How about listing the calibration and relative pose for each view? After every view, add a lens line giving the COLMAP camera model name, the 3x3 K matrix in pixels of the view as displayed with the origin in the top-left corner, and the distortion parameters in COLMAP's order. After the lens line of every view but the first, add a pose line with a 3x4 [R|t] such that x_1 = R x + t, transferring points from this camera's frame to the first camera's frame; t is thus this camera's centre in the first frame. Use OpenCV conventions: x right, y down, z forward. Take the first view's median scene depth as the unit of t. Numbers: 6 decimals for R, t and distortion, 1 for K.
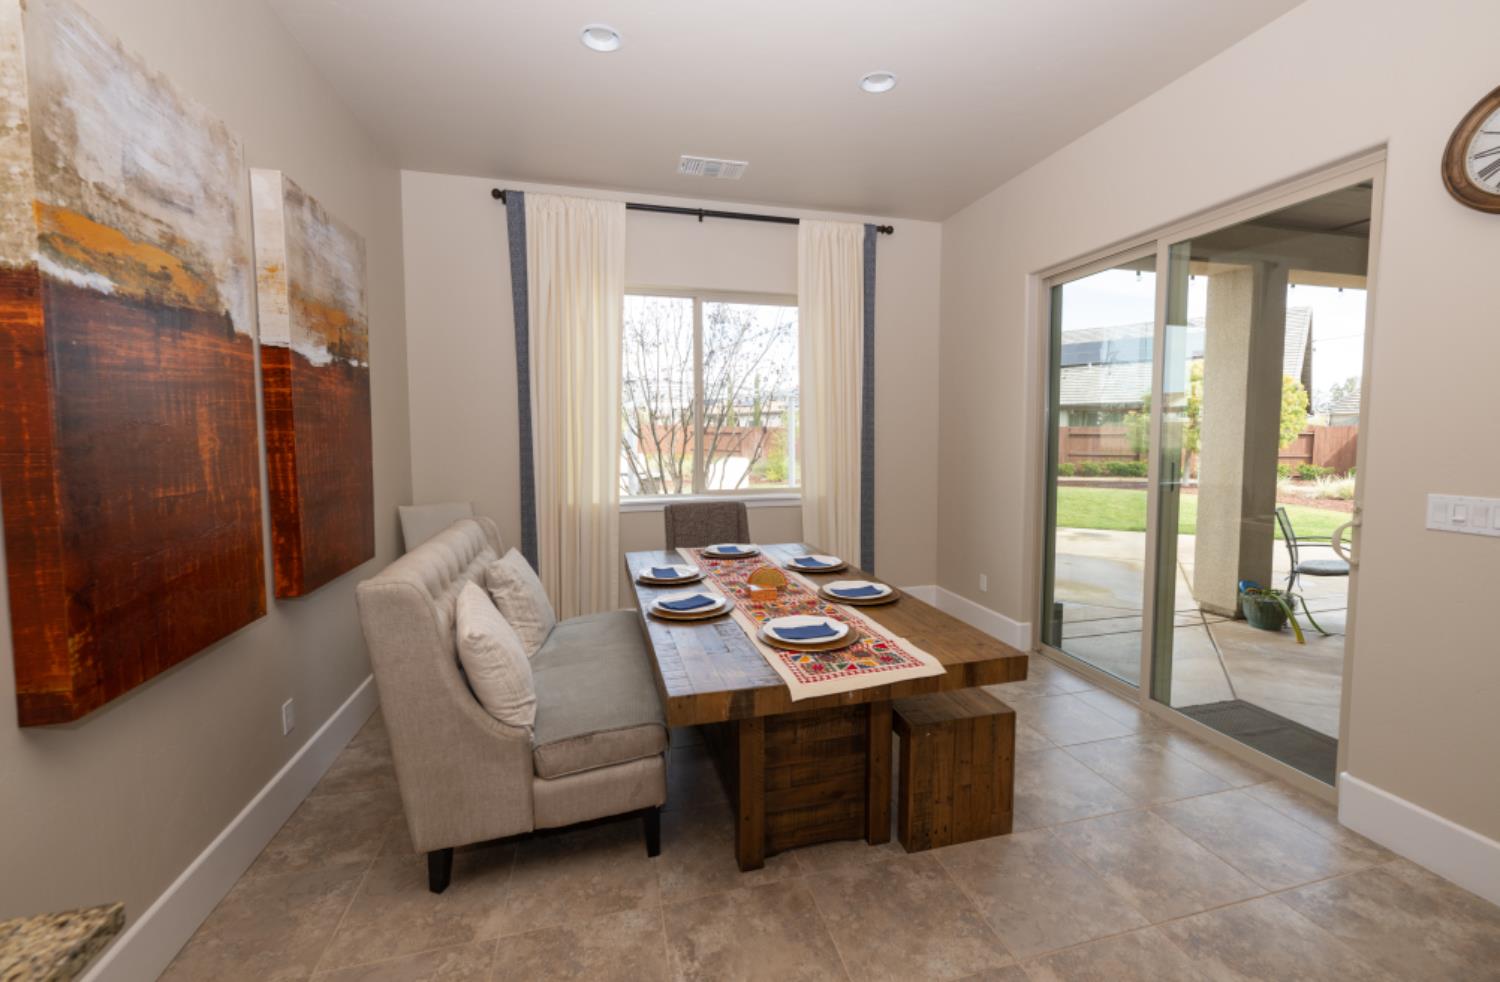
lens RADIAL K [[610.8, 0, 766.1], [0, 610.8, 473.4], [0, 0, 1]] dist [0.000150, -0.000196]
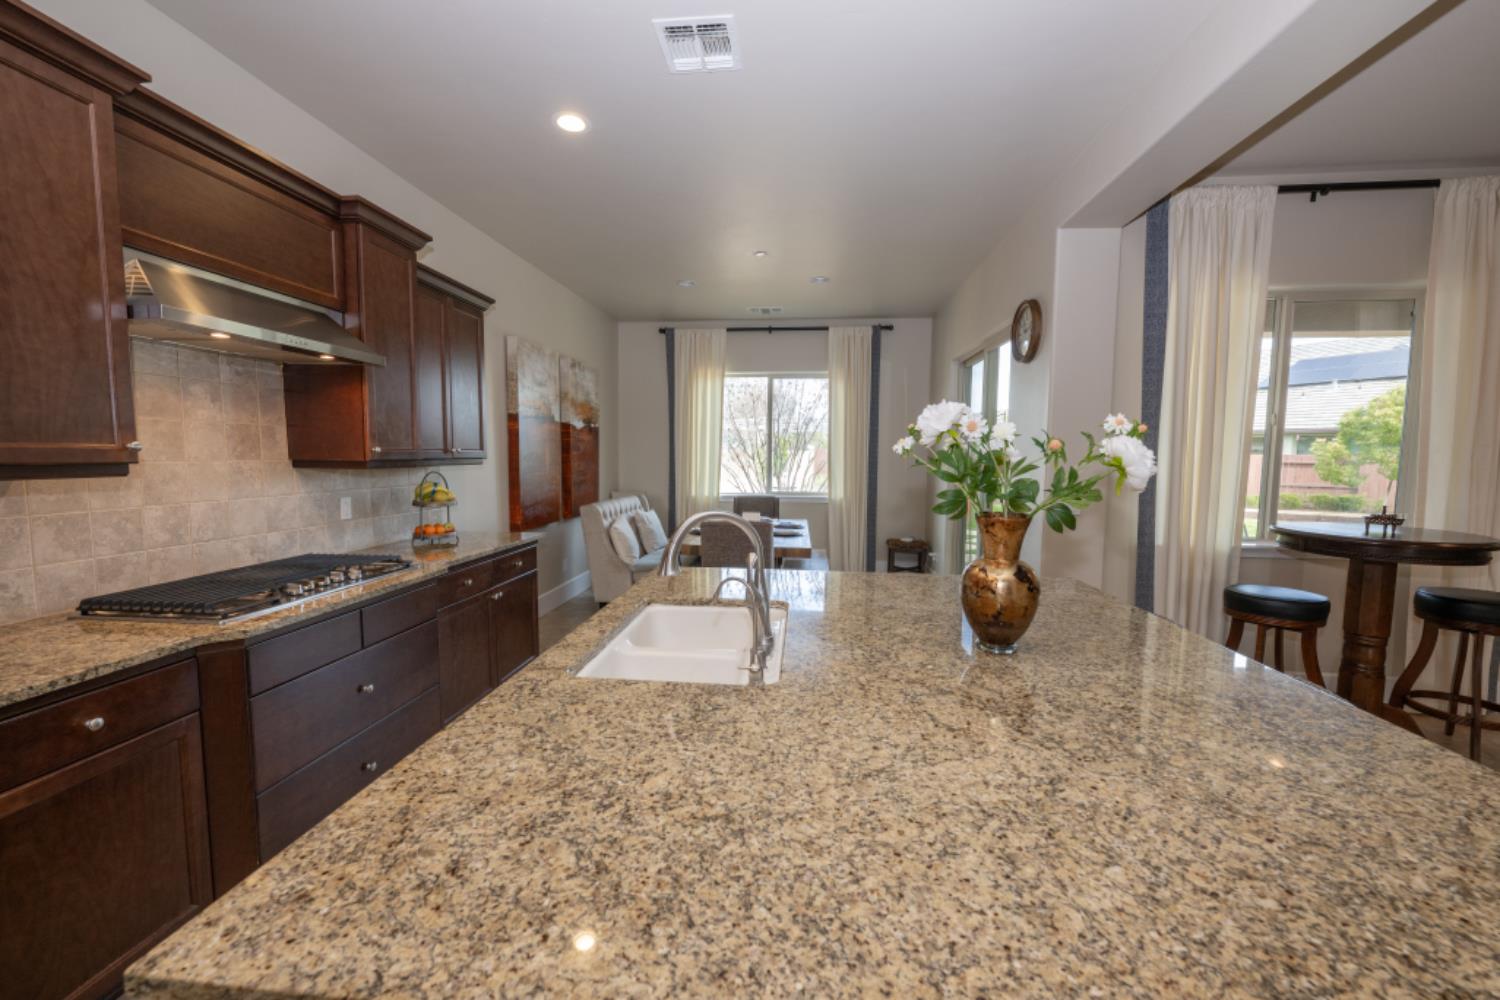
lens RADIAL K [[596.1, 0, 745.4], [0, 596.1, 505.0], [0, 0, 1]] dist [-0.001984, -0.000317]
pose [[0.932999, 0.039616, -0.357691, 0.407635], [-0.033888, 0.999177, 0.022271, 0.029421], [0.358279, -0.008657, 0.933574, -0.537459]]
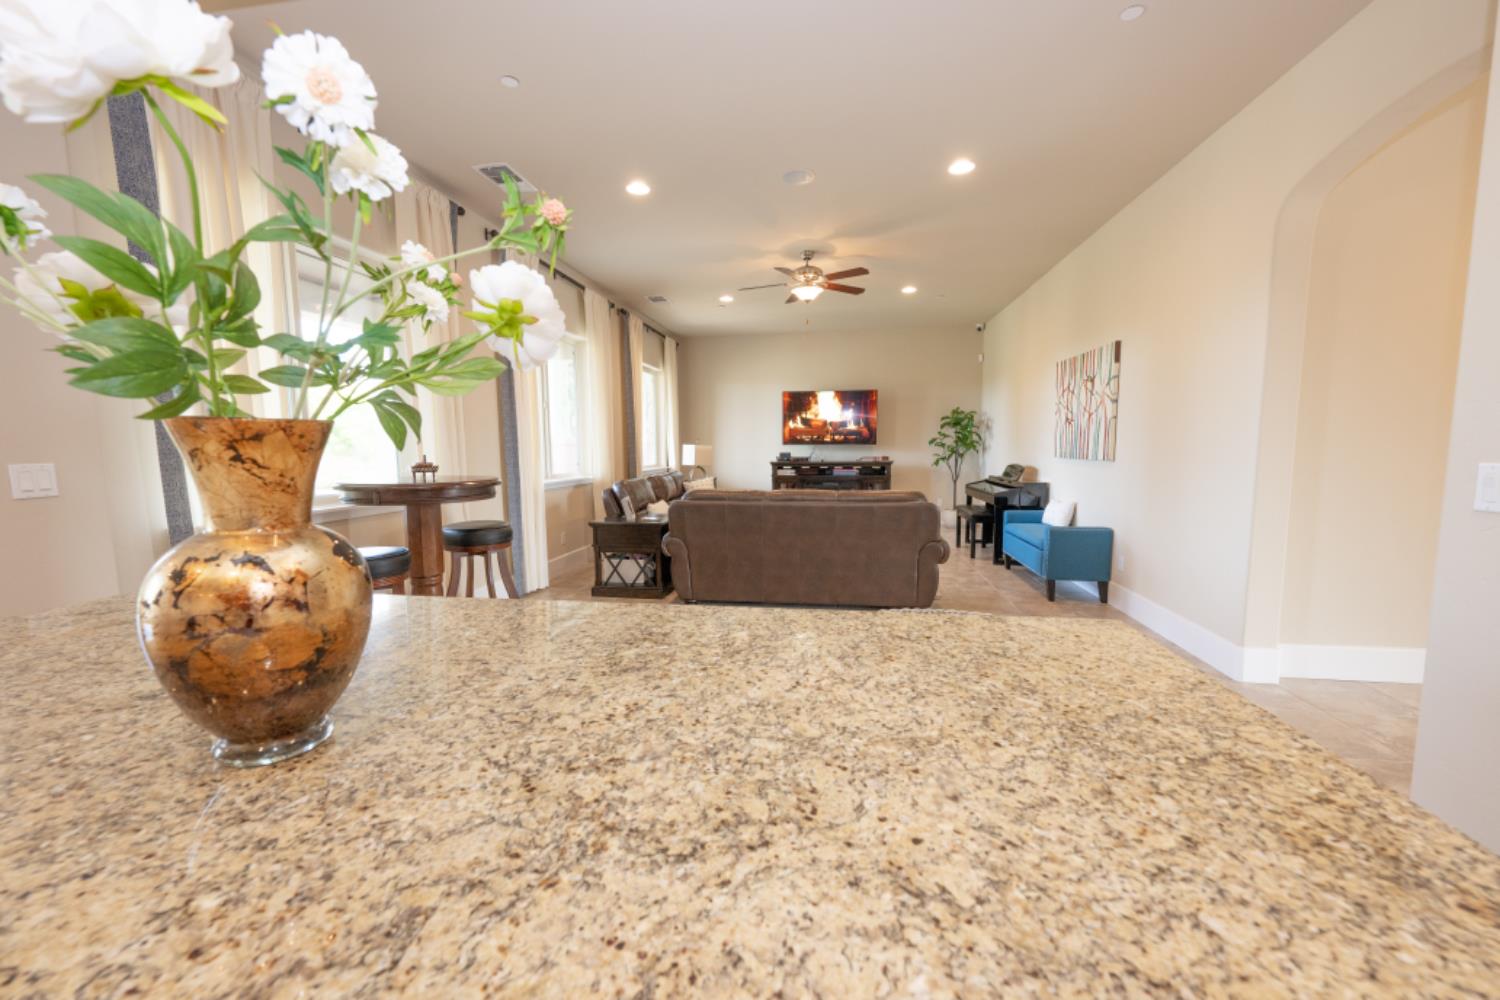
lens RADIAL K [[591.7, 0, 744.9], [0, 591.7, 504.0], [0, 0, 1]] dist [-0.001183, 0.000039]
pose [[0.410207, -0.090945, 0.907447, 0.345022], [0.068998, 0.995258, 0.068556, 0.055555], [-0.909379, 0.034490, 0.414537, -0.325536]]
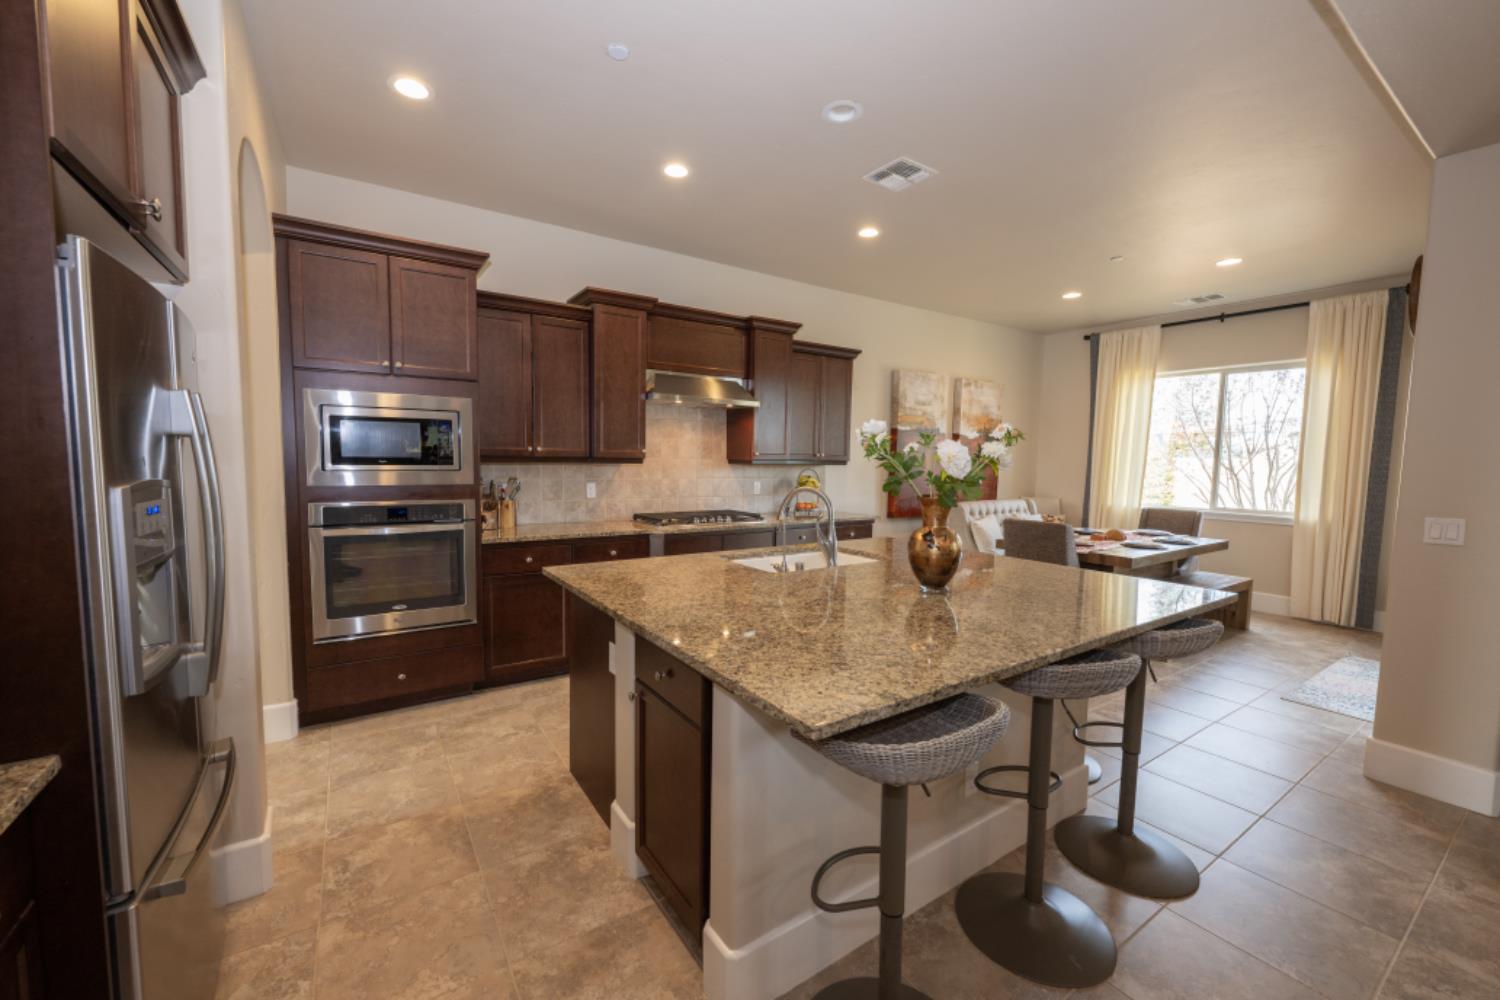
lens RADIAL K [[593.0, 0, 744.4], [0, 593.0, 504.8], [0, 0, 1]] dist [-0.001370, 0.000381]
pose [[0.318920, 0.083187, -0.944124, 0.831075], [-0.081842, 0.994837, 0.060009, 0.028345], [0.944242, 0.058130, 0.324081, -0.471657]]
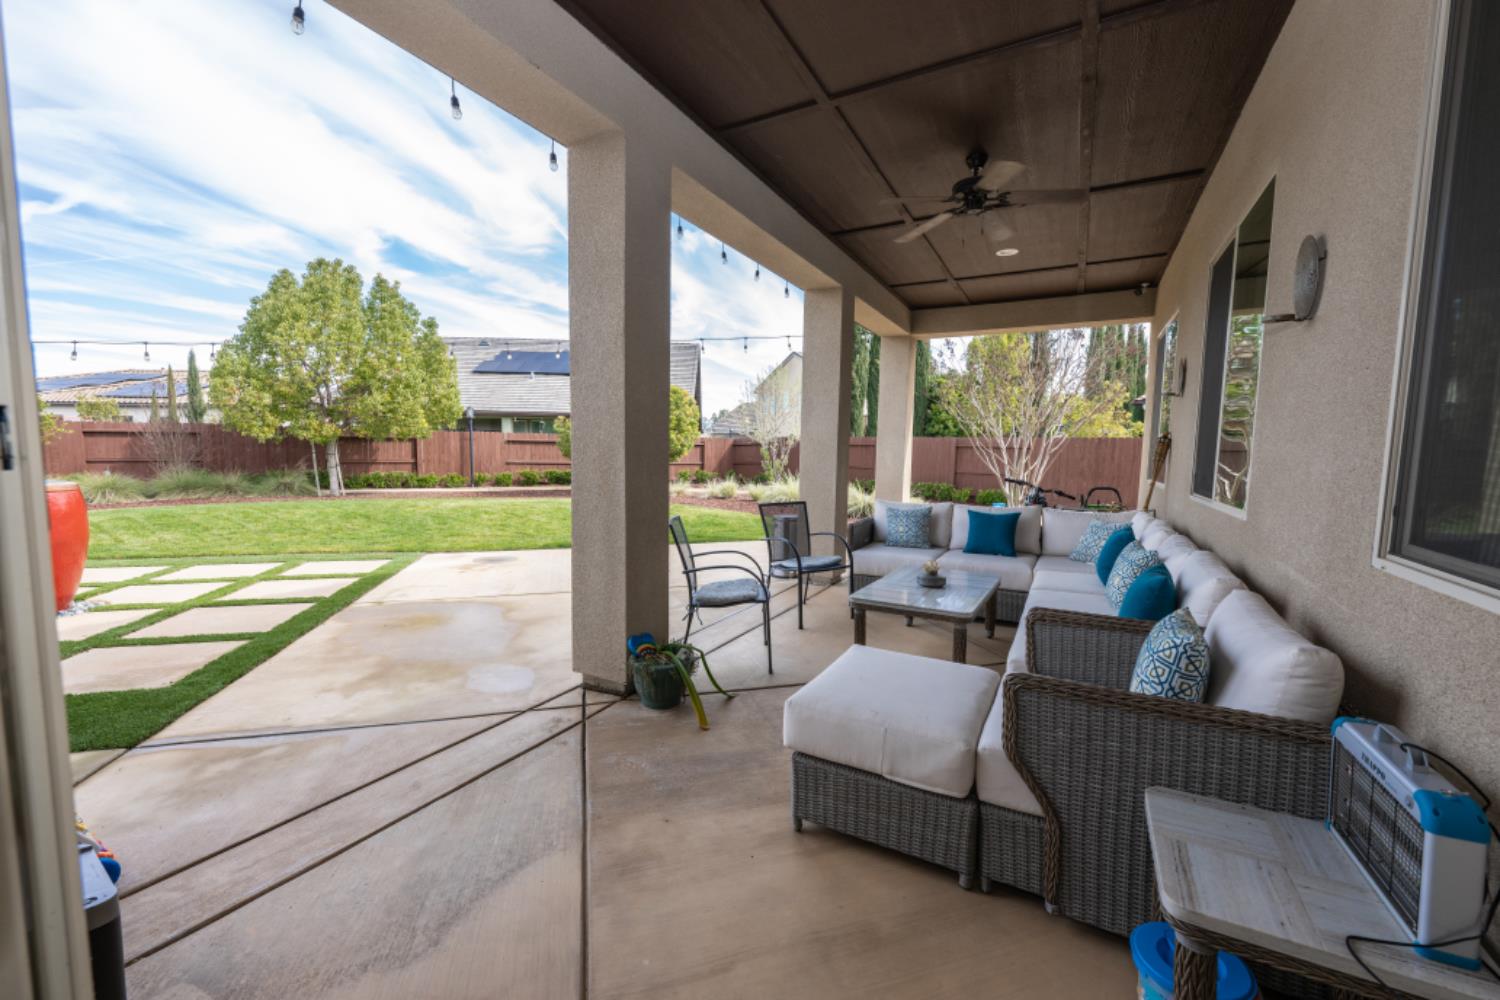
lens RADIAL K [[596.1, 0, 745.4], [0, 596.1, 505.0], [0, 0, 1]] dist [-0.001984, -0.000317]
pose [[0.696931, -0.053698, 0.715125, 0.441959], [0.030044, 0.998503, 0.045697, 0.011966], [-0.716509, -0.010363, 0.697501, 0.500857]]
